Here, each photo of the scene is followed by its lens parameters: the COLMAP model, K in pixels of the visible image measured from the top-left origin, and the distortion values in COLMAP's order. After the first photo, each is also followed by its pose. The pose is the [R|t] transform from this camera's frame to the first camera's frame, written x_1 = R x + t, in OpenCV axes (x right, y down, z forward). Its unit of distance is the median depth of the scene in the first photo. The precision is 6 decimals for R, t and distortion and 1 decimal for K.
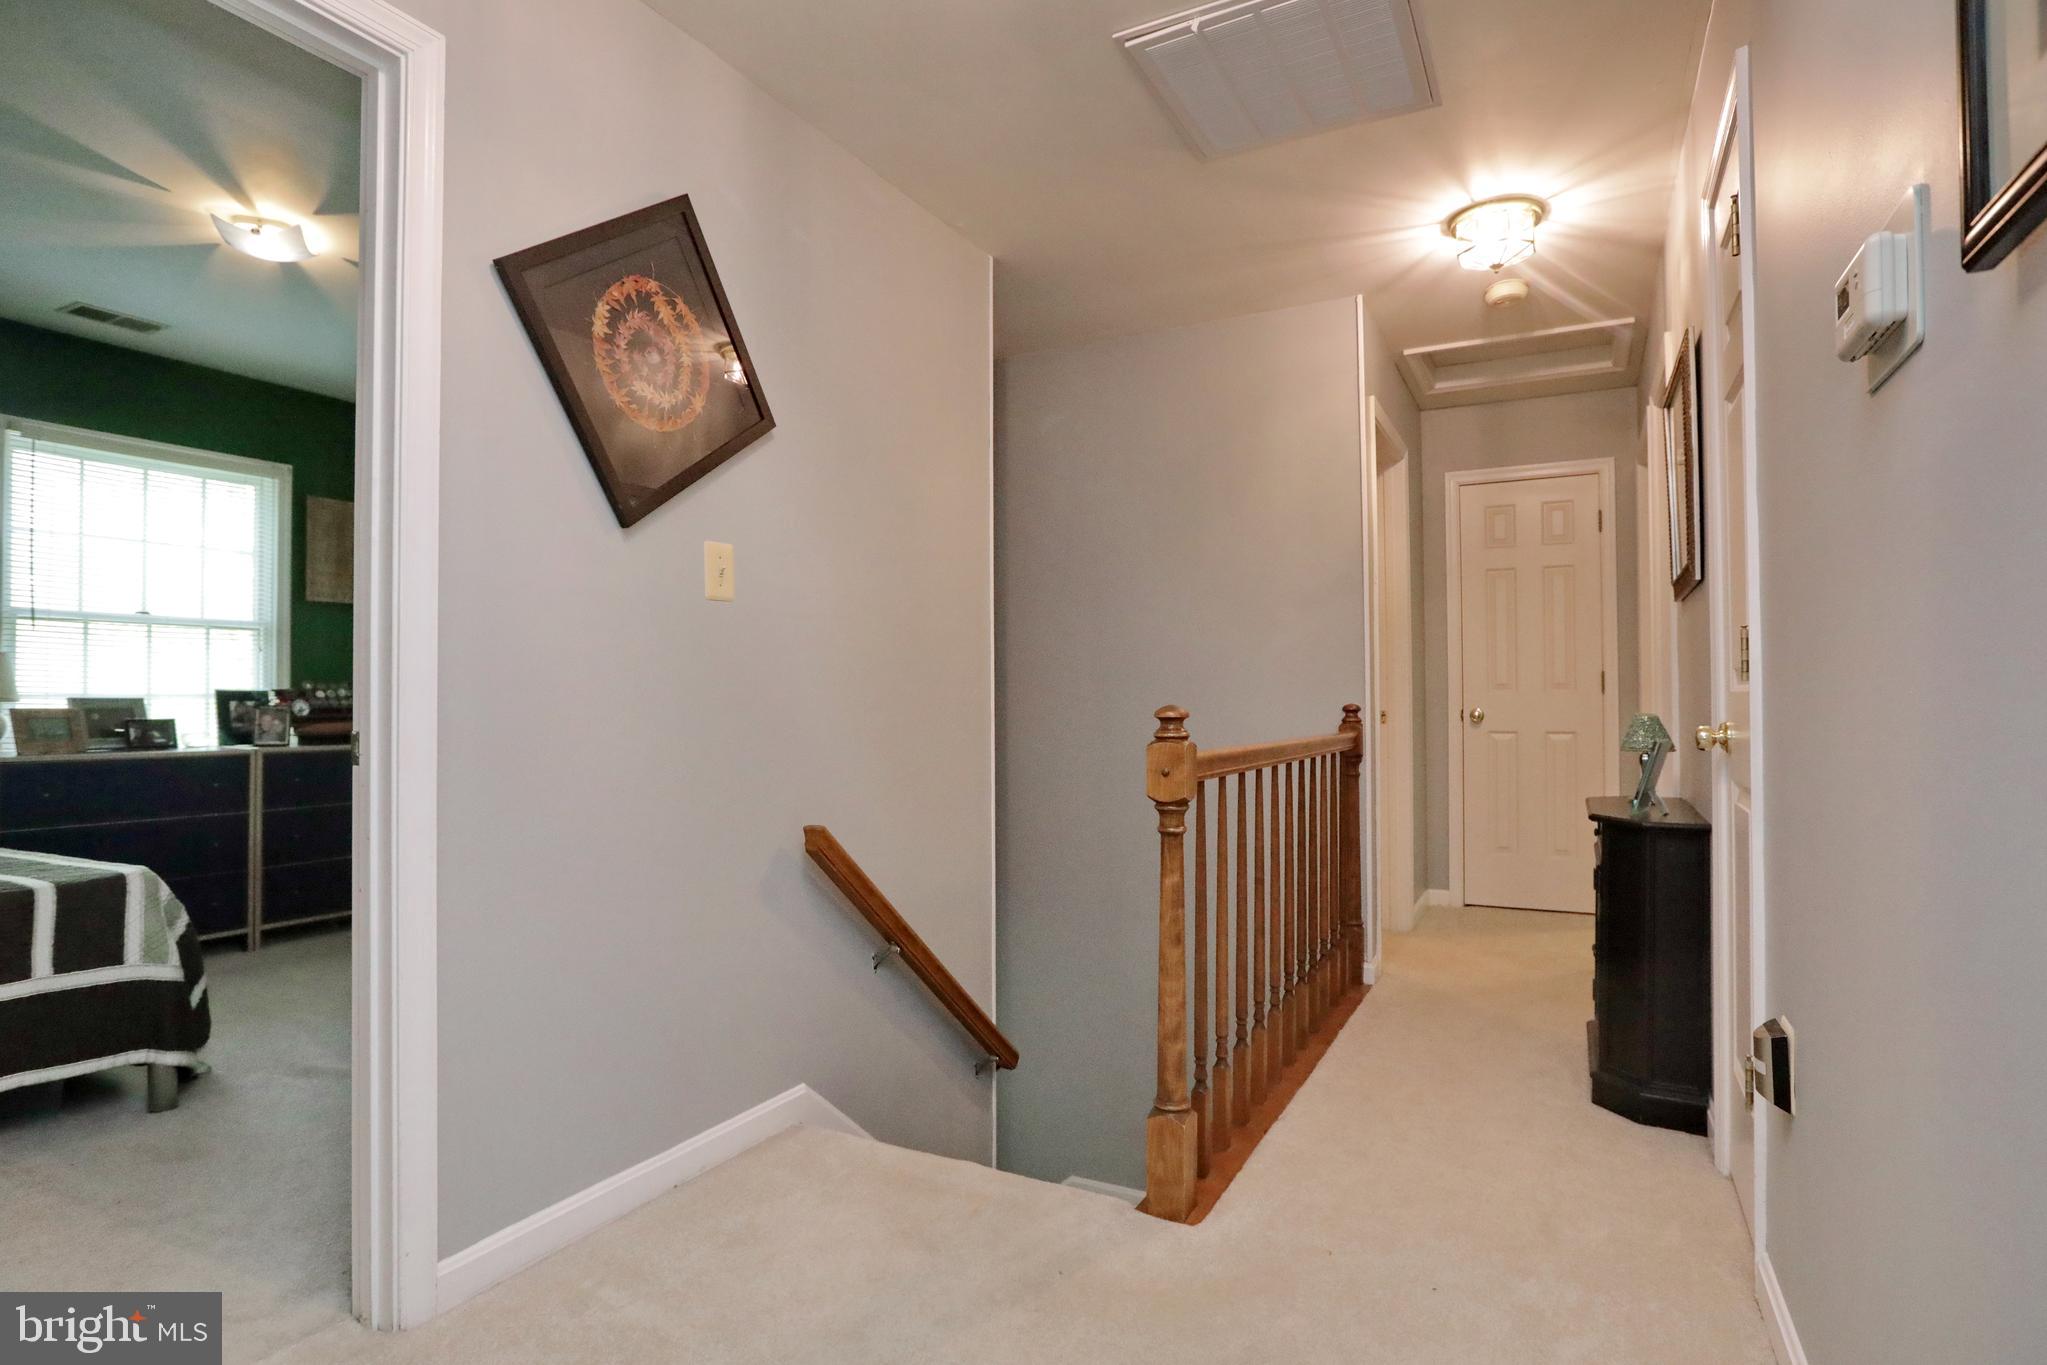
lens RADIAL K [[1064.3, 0, 1023.5], [0, 1064.3, 682.5], [0, 0, 1]] dist [-0.038569, 0.025019]
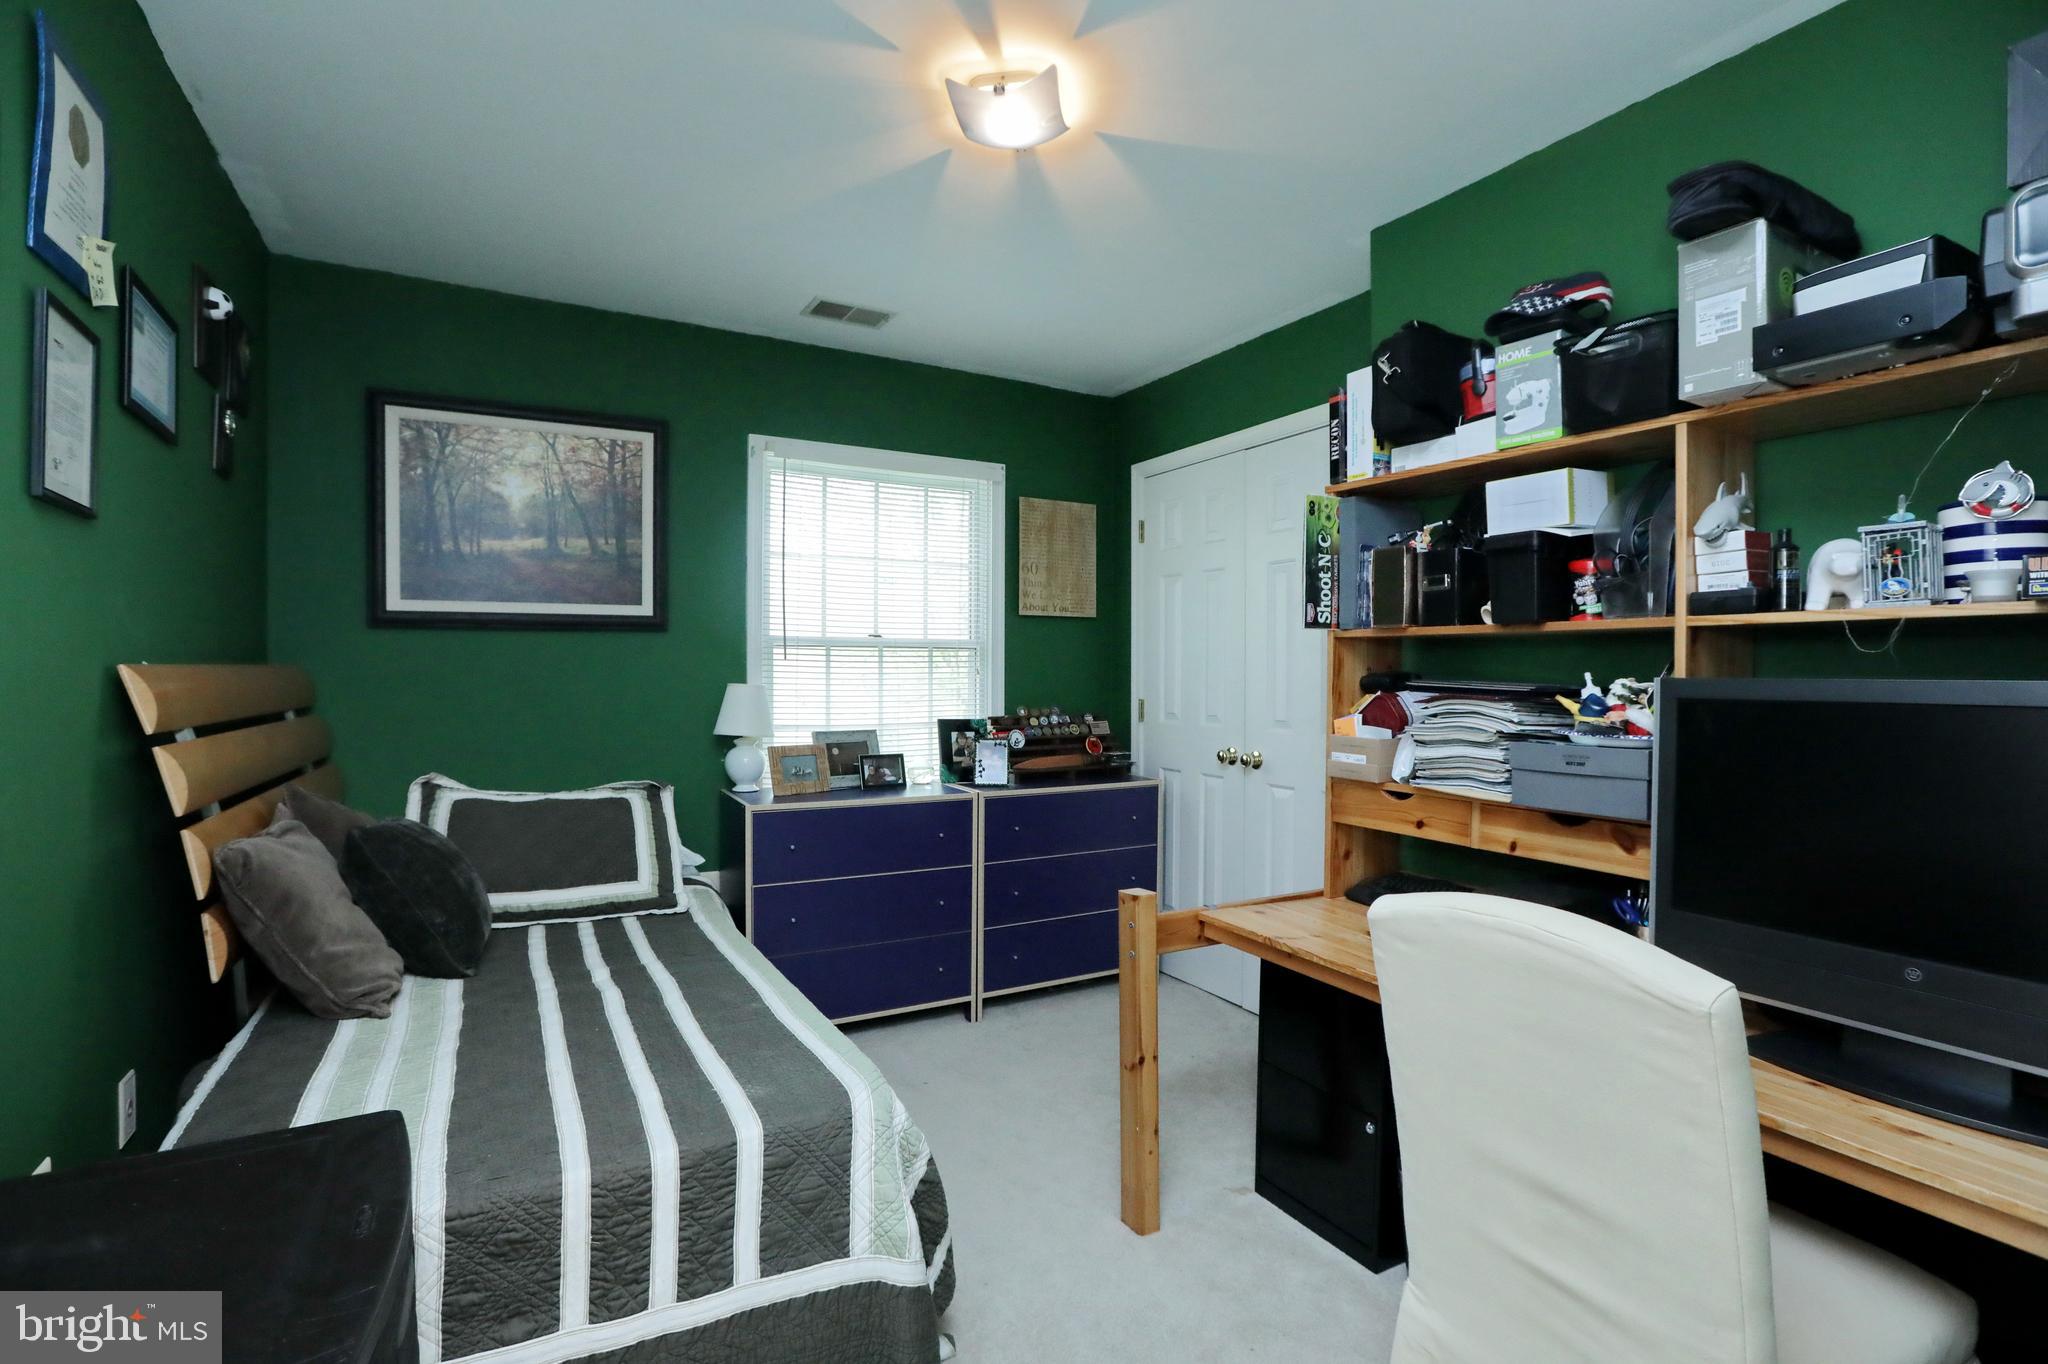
lens RADIAL K [[962.7, 0, 1024.0], [0, 962.7, 682.0], [0, 0, 1]] dist [-0.063404, 0.024236]
pose [[0.852894, 0.009180, -0.522004, -0.287435], [0.001819, 0.999787, 0.020554, -0.043280], [0.522081, -0.018480, 0.852696, 0.348176]]
